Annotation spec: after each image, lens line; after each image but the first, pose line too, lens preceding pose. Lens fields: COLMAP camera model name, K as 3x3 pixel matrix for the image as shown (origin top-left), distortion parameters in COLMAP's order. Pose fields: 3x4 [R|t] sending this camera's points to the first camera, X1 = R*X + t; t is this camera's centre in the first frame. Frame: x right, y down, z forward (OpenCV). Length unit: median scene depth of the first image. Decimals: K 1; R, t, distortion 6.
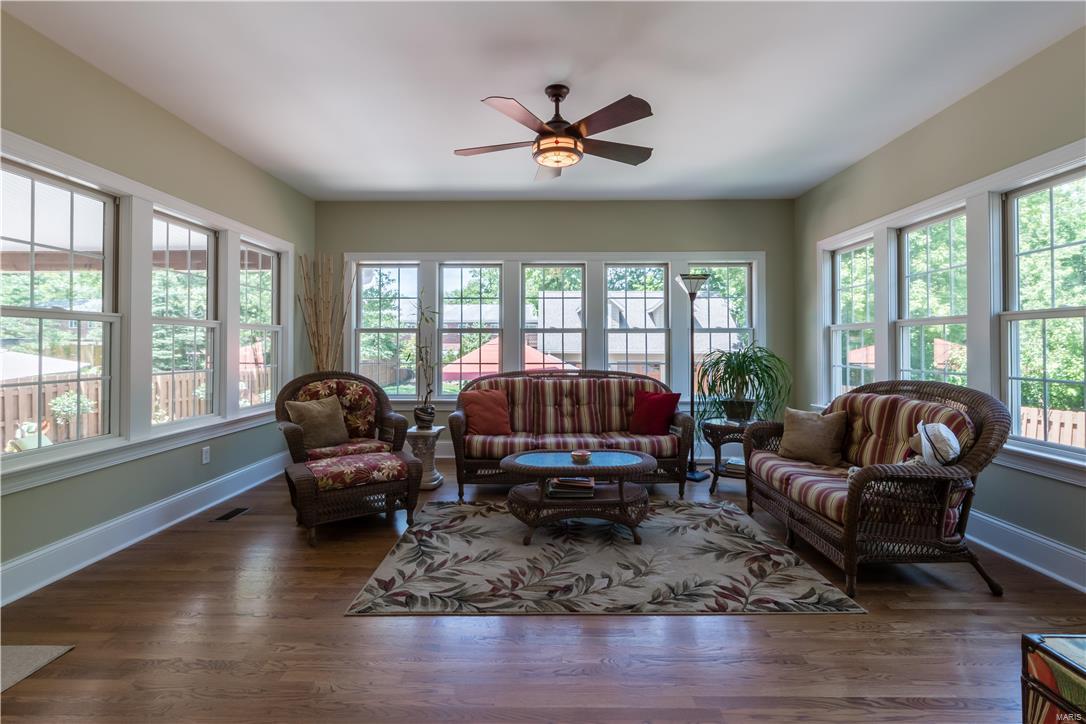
lens RADIAL K [[490.5, 0, 541.7], [0, 490.5, 340.2], [0, 0, 1]] dist [0.002732, 0.000084]
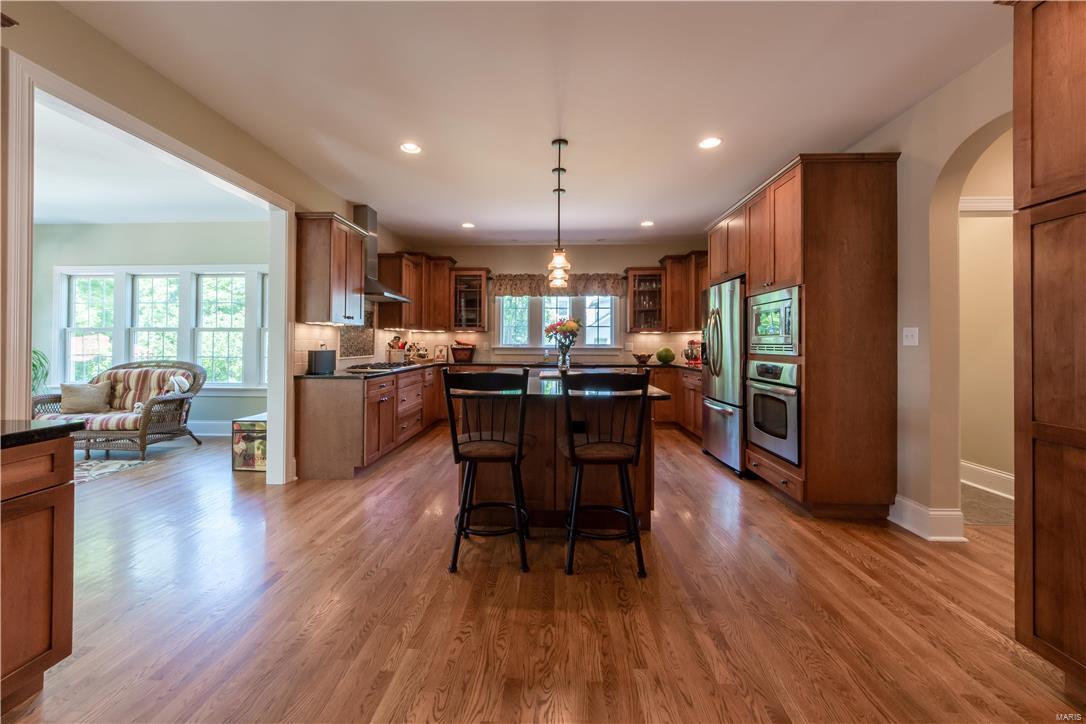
lens RADIAL K [[417.7, 0, 540.8], [0, 417.7, 347.4], [0, 0, 1]] dist [-0.001242, -0.000205]
pose [[0.011981, -0.002207, 0.999926, -0.754136], [-0.014804, 0.999888, 0.002384, 0.003191], [-0.999819, -0.014832, 0.011947, -0.476805]]
